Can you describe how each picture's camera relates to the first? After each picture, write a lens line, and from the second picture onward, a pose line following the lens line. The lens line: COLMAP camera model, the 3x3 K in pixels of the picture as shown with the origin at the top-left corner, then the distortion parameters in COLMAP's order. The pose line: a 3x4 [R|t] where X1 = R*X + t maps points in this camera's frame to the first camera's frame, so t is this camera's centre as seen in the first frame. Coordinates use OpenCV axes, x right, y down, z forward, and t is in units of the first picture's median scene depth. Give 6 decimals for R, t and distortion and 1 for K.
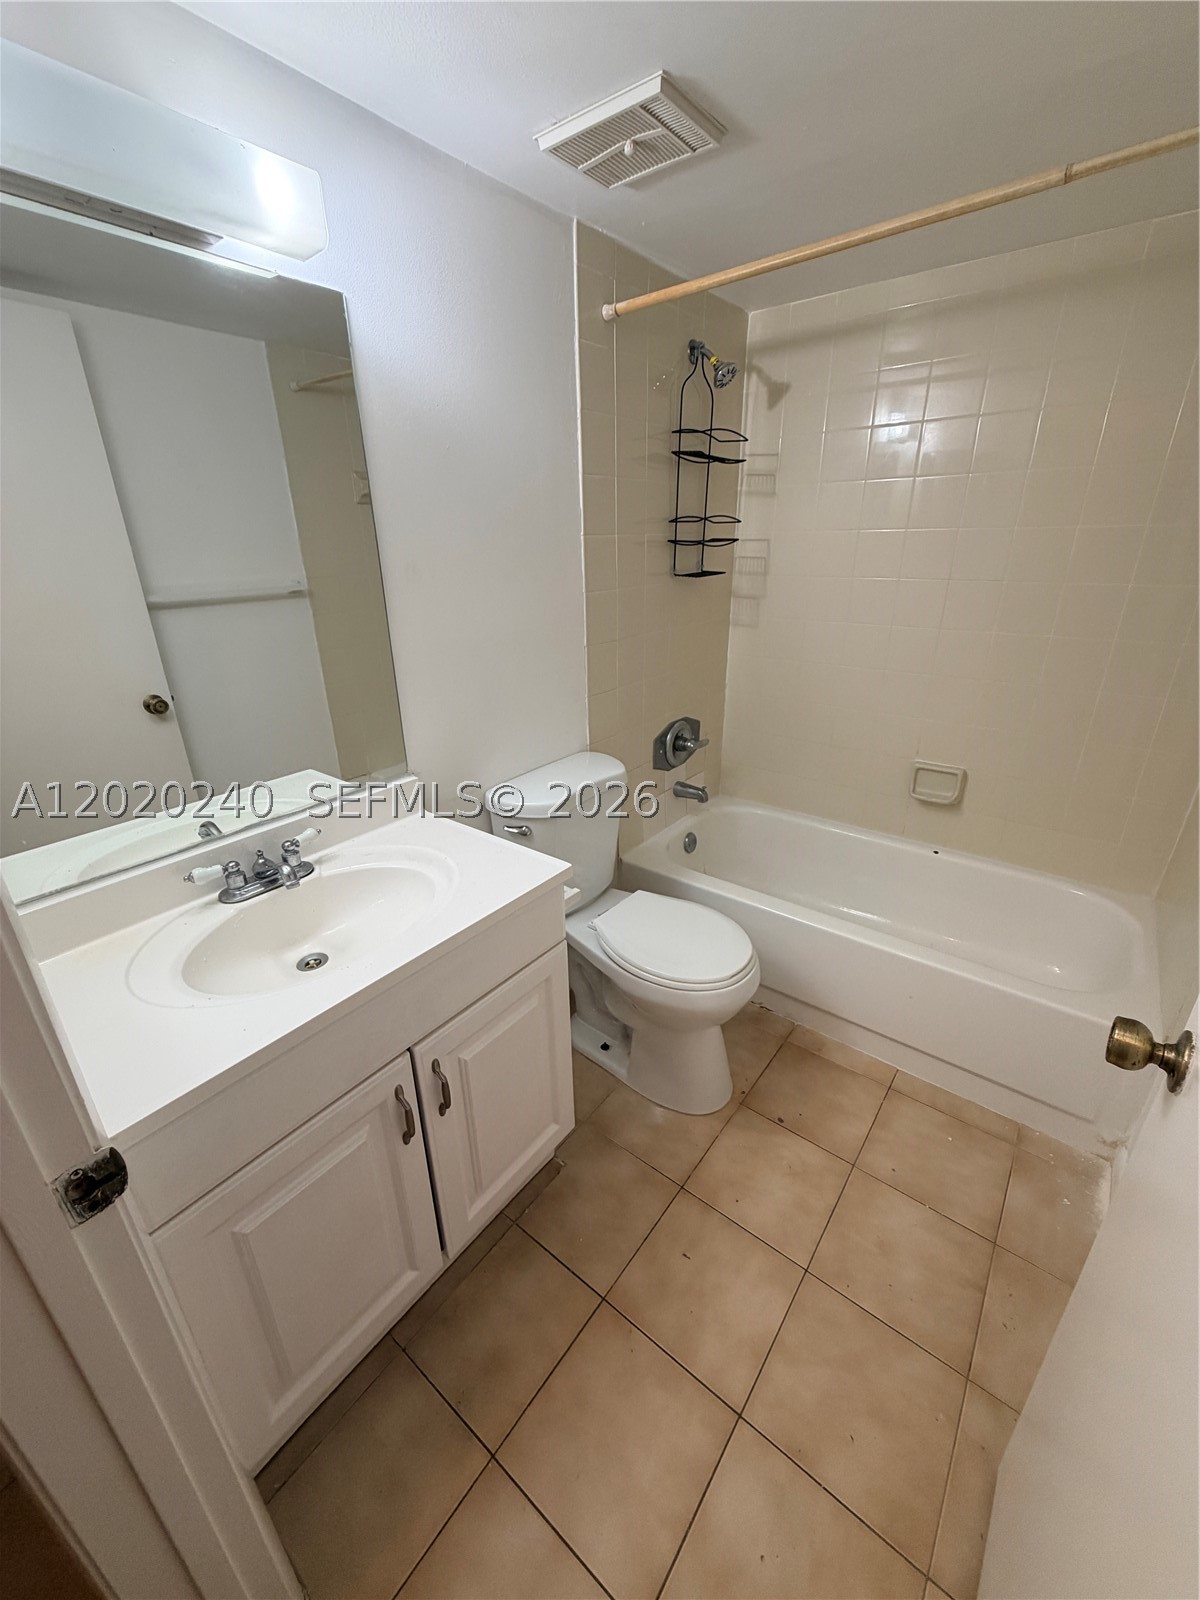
lens RADIAL K [[638.2, 0, 600.4], [0, 638.2, 798.1], [0, 0, 1]] dist [-0.000185, -0.000068]
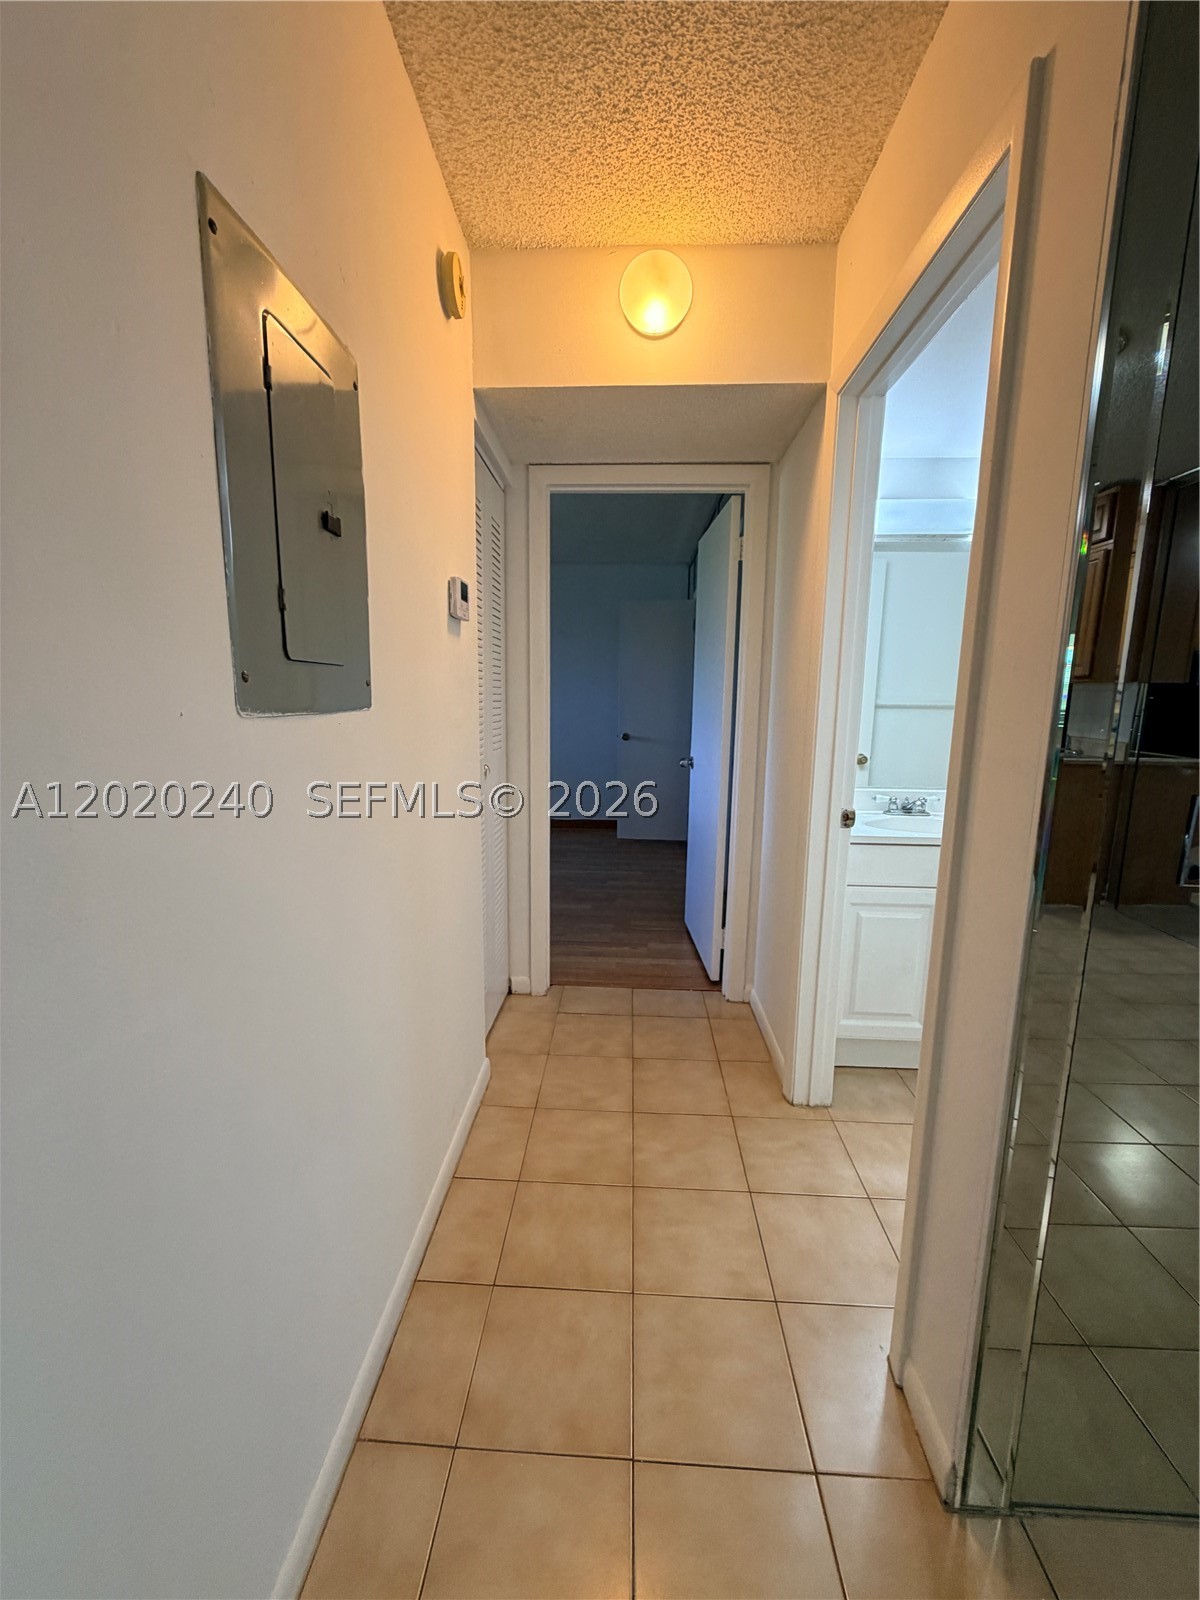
lens RADIAL K [[638.2, 0, 600.4], [0, 638.2, 798.1], [0, 0, 1]] dist [-0.000185, -0.000068]
pose [[0.575044, 0.152148, -0.803850, 0.575736], [-0.325169, 0.944118, -0.053917, 0.540390], [0.750726, 0.292392, 0.592383, -1.004015]]
